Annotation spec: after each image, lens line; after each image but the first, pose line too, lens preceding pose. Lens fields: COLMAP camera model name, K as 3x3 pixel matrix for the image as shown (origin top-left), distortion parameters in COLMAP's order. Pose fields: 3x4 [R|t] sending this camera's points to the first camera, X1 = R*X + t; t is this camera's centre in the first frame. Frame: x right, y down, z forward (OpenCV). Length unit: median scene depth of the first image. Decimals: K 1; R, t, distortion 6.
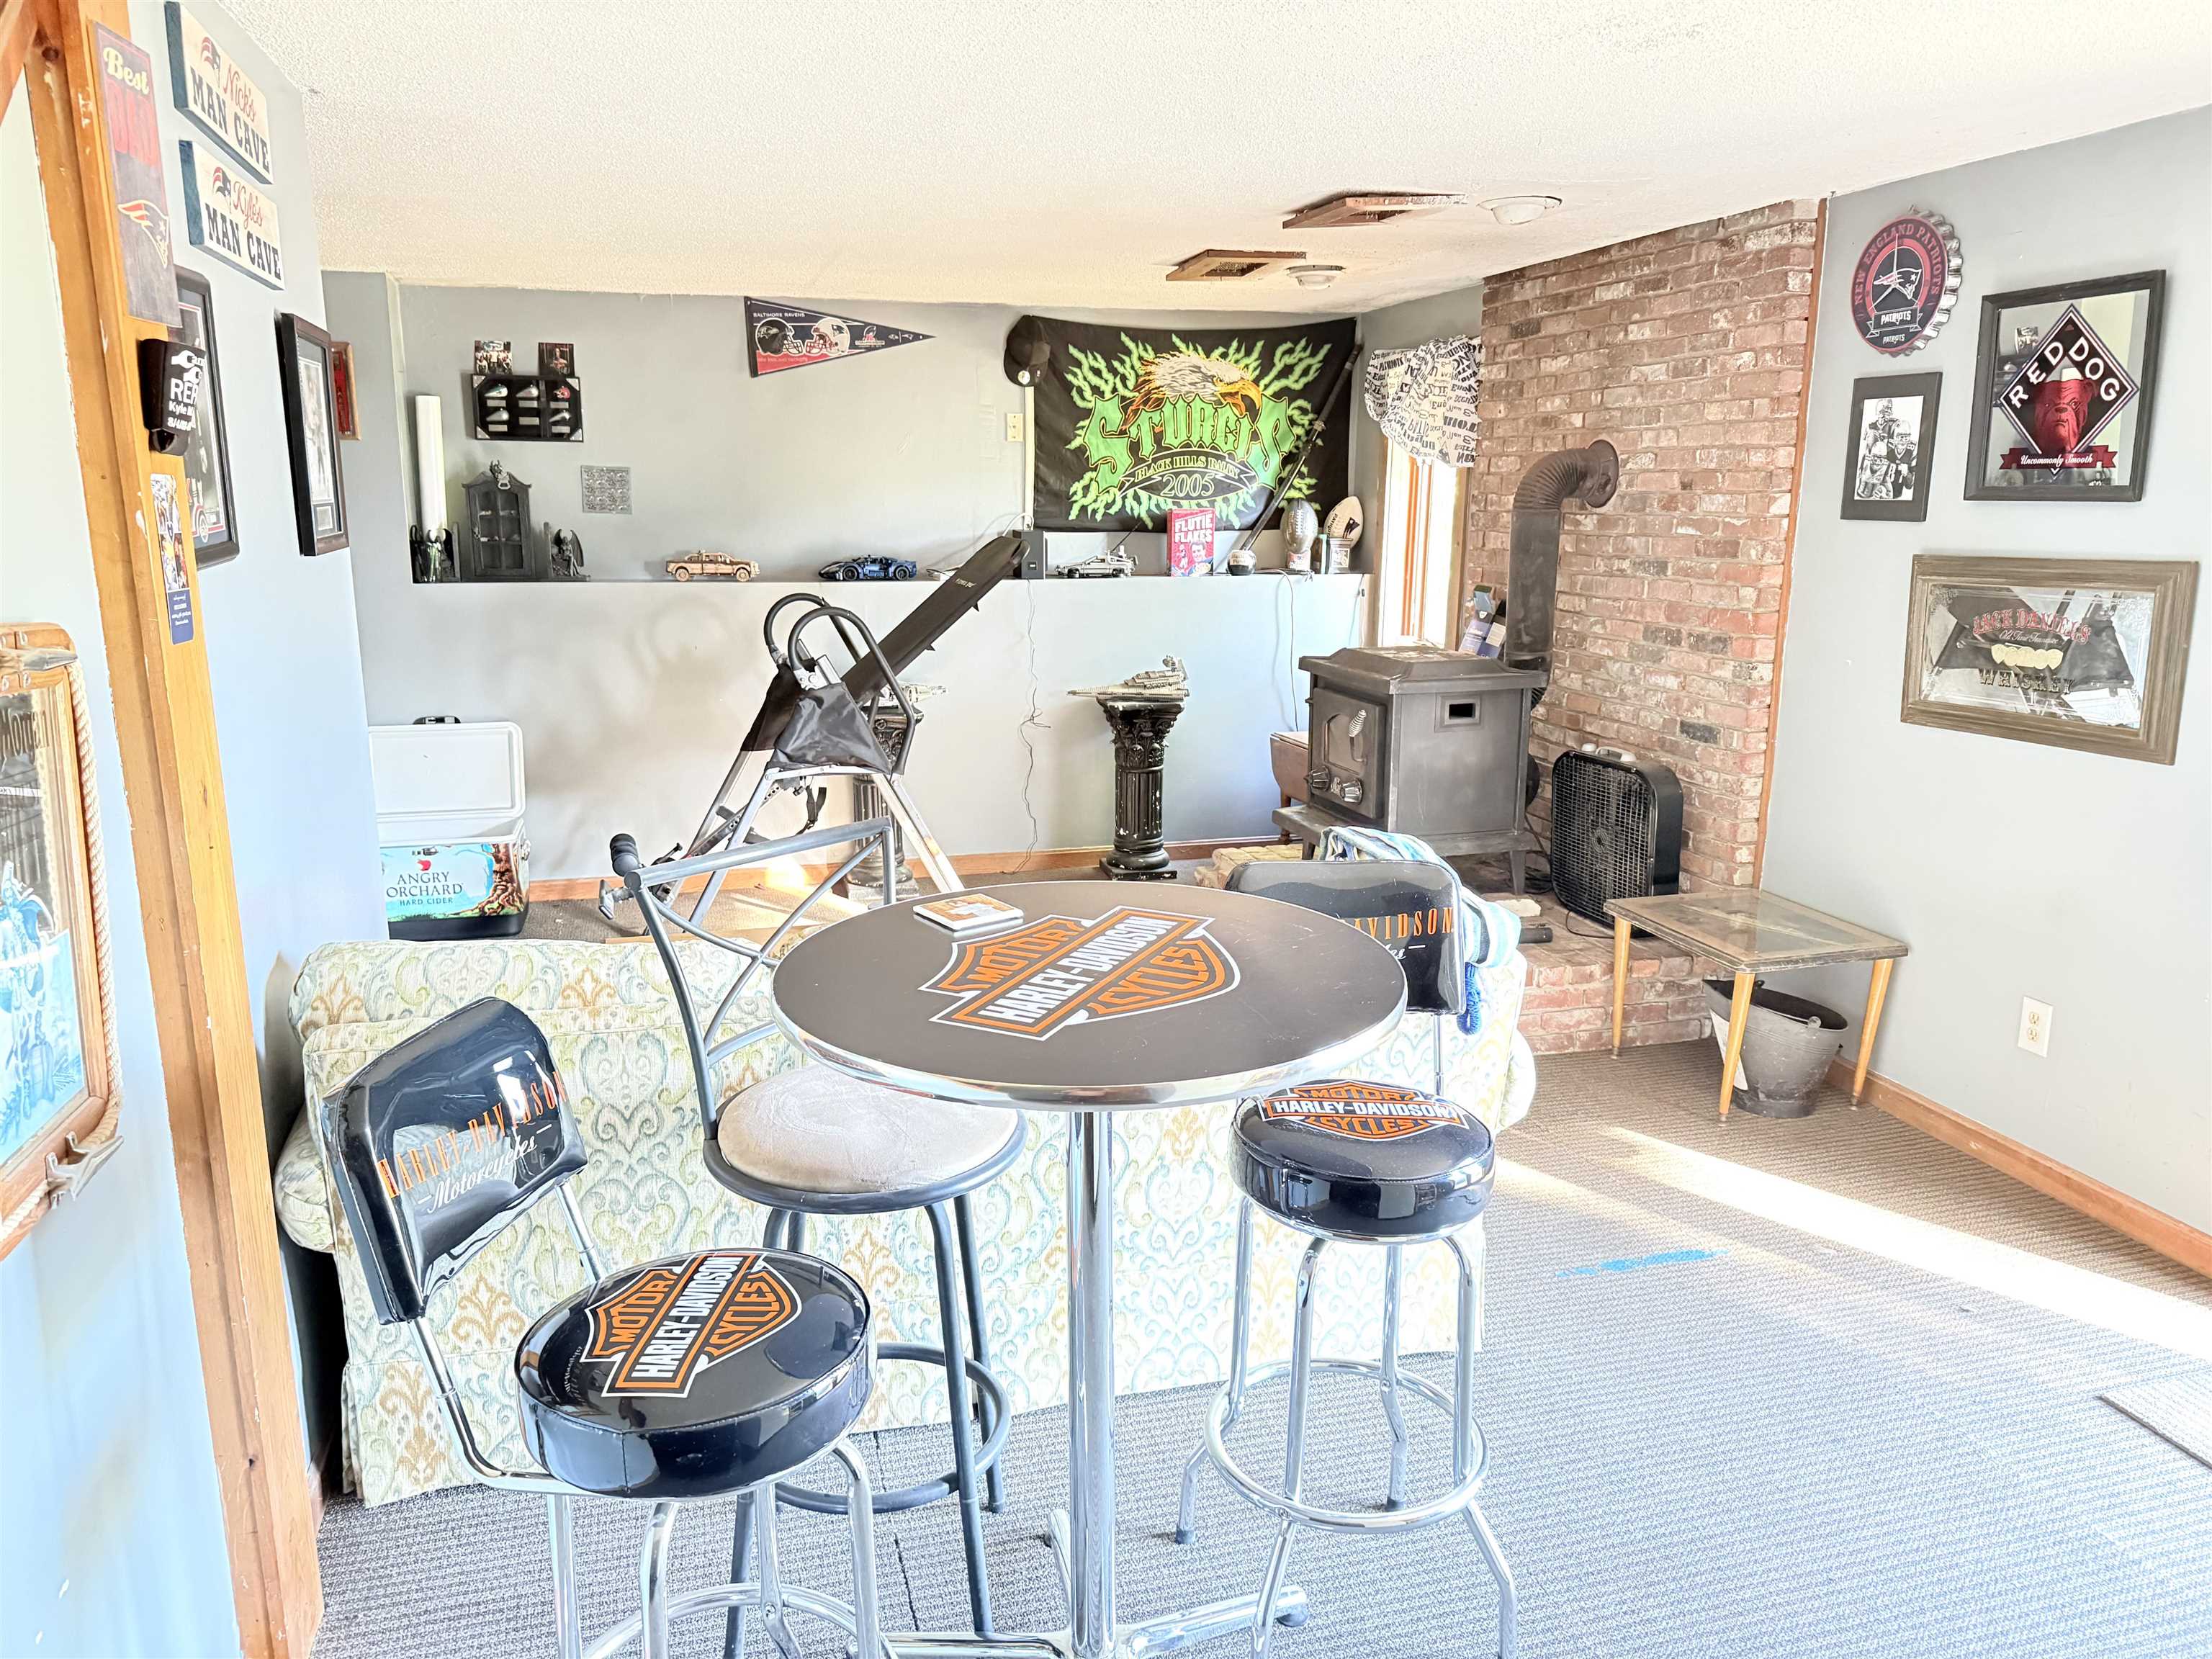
lens RADIAL K [[1569.8, 0, 1146.5], [0, 1569.8, 852.6], [0, 0, 1]] dist [0.057947, -0.064414]
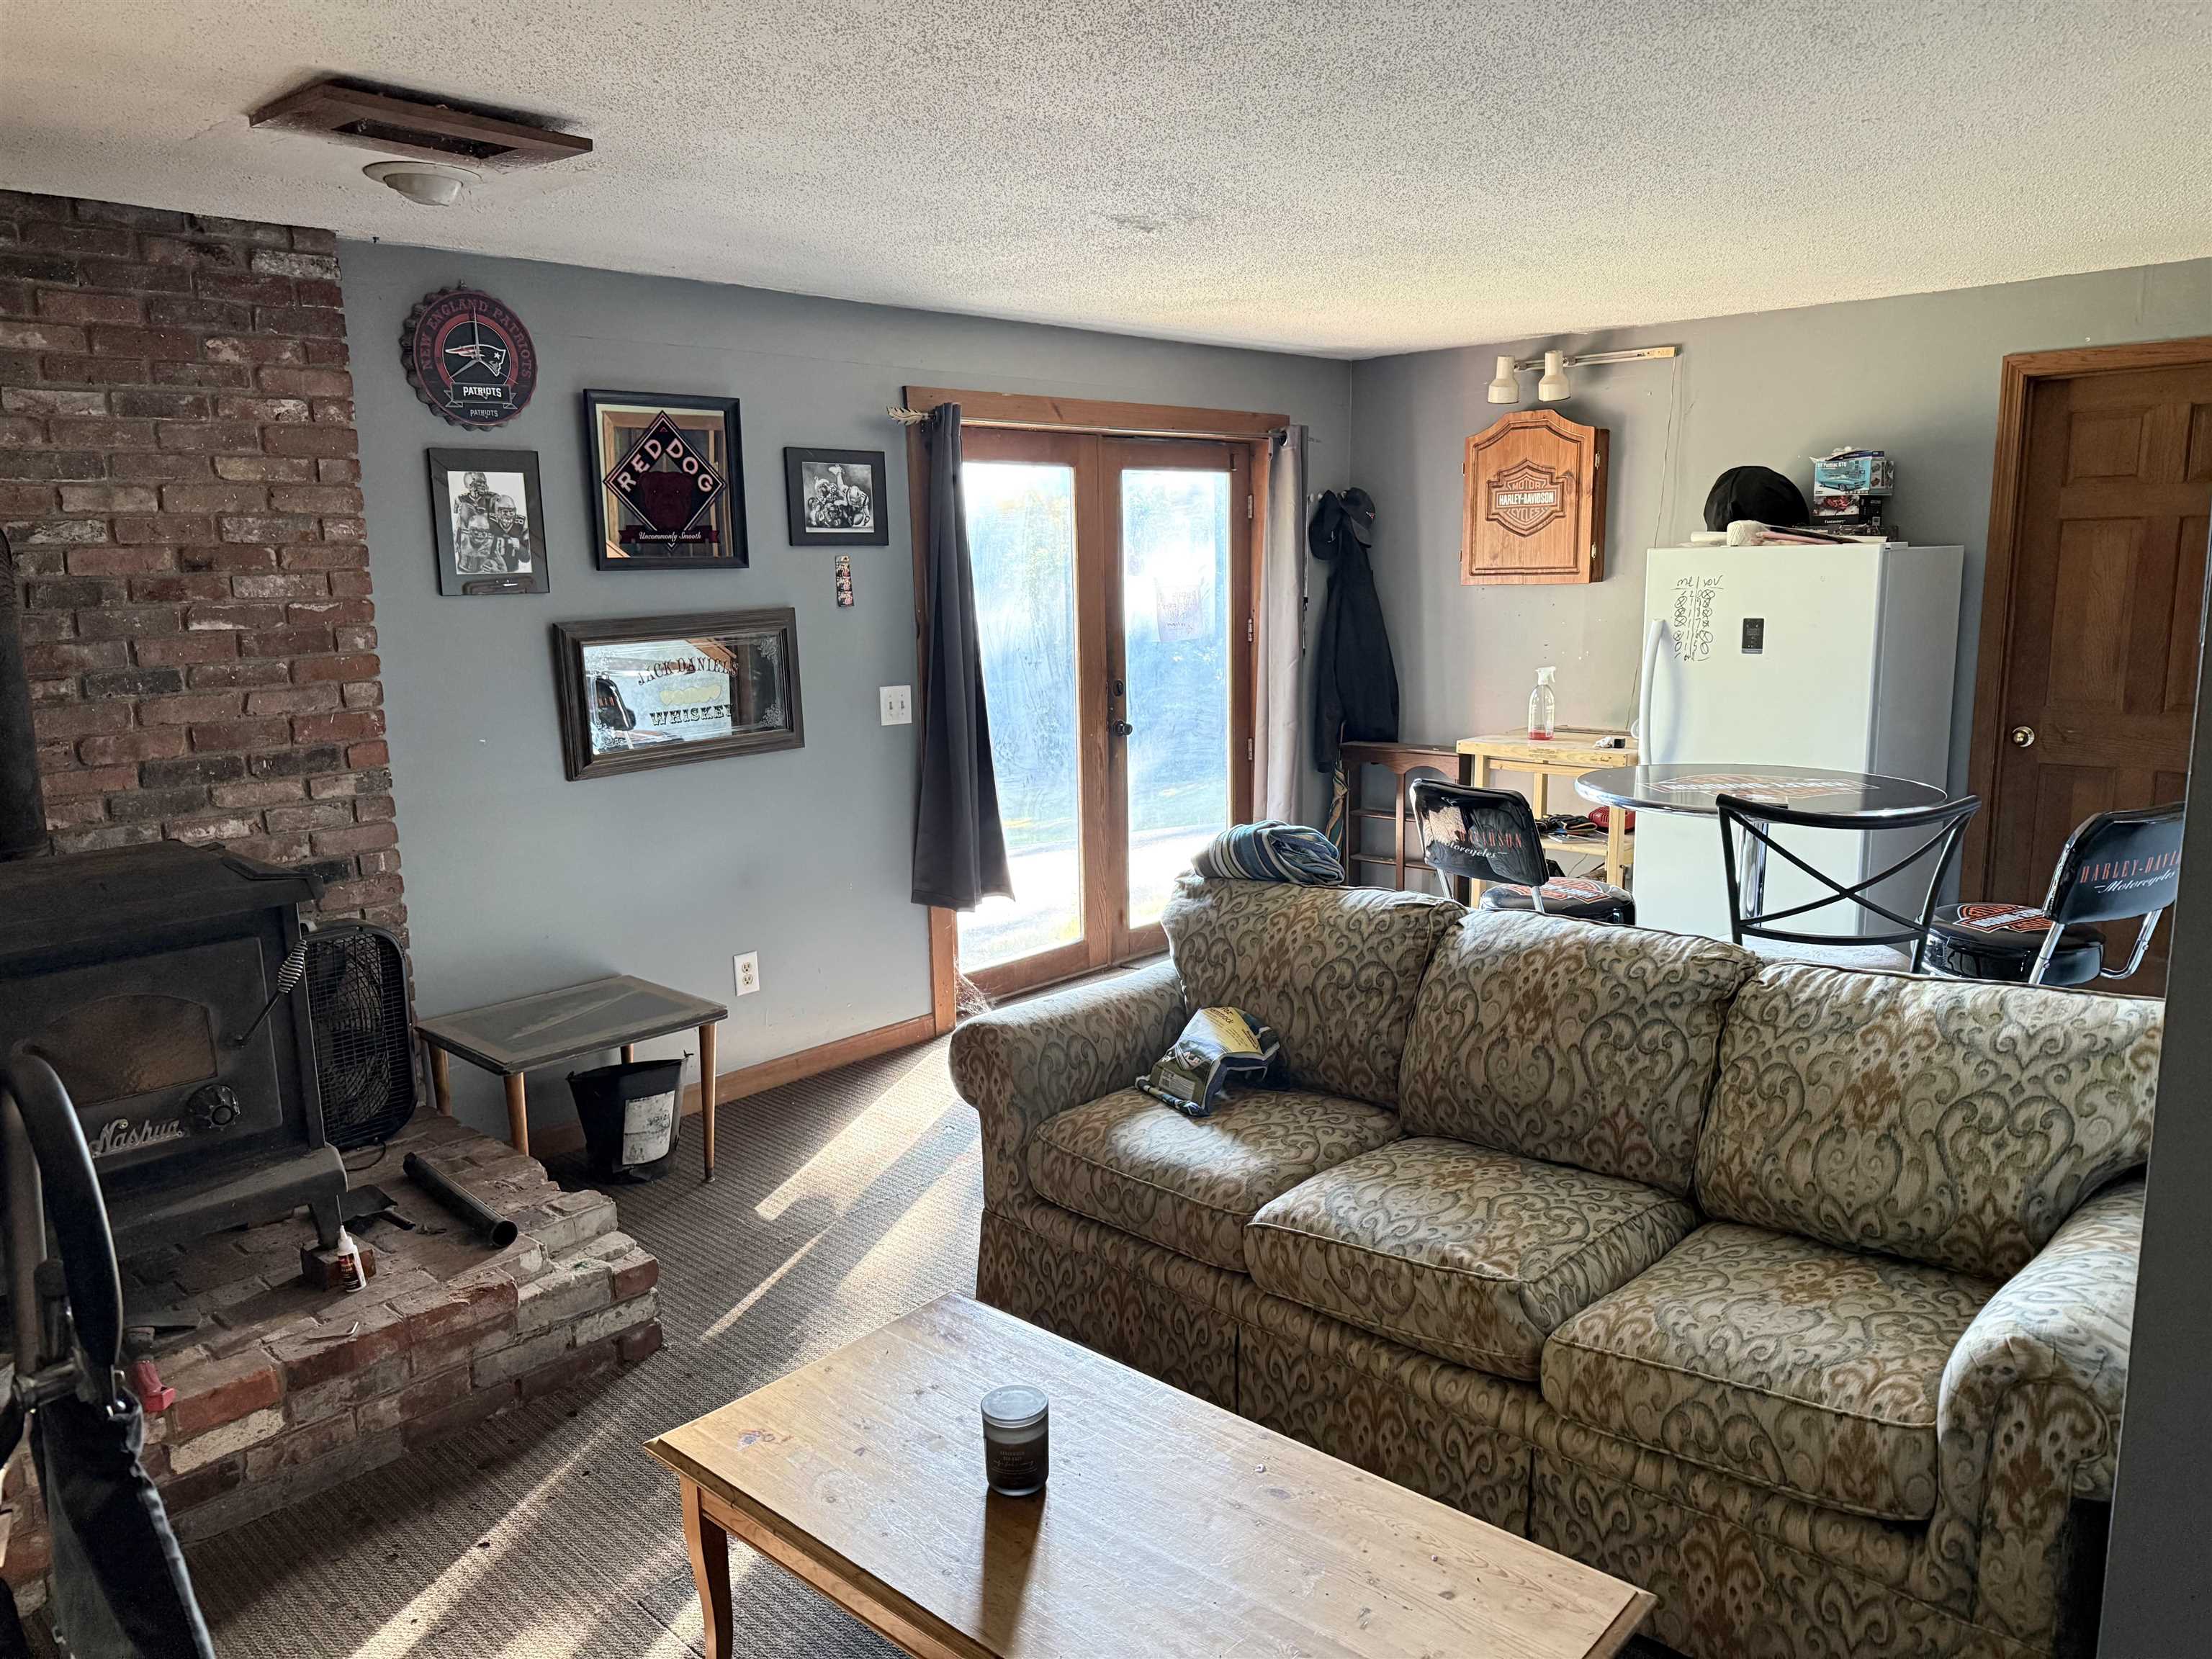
lens RADIAL K [[1569.8, 0, 1146.5], [0, 1569.8, 852.6], [0, 0, 1]] dist [0.057947, -0.064414]
pose [[-0.509729, -0.169311, 0.843511, -0.619184], [0.205256, 0.928201, 0.310345, -0.289635], [-0.835492, 0.331327, -0.438379, 1.173446]]
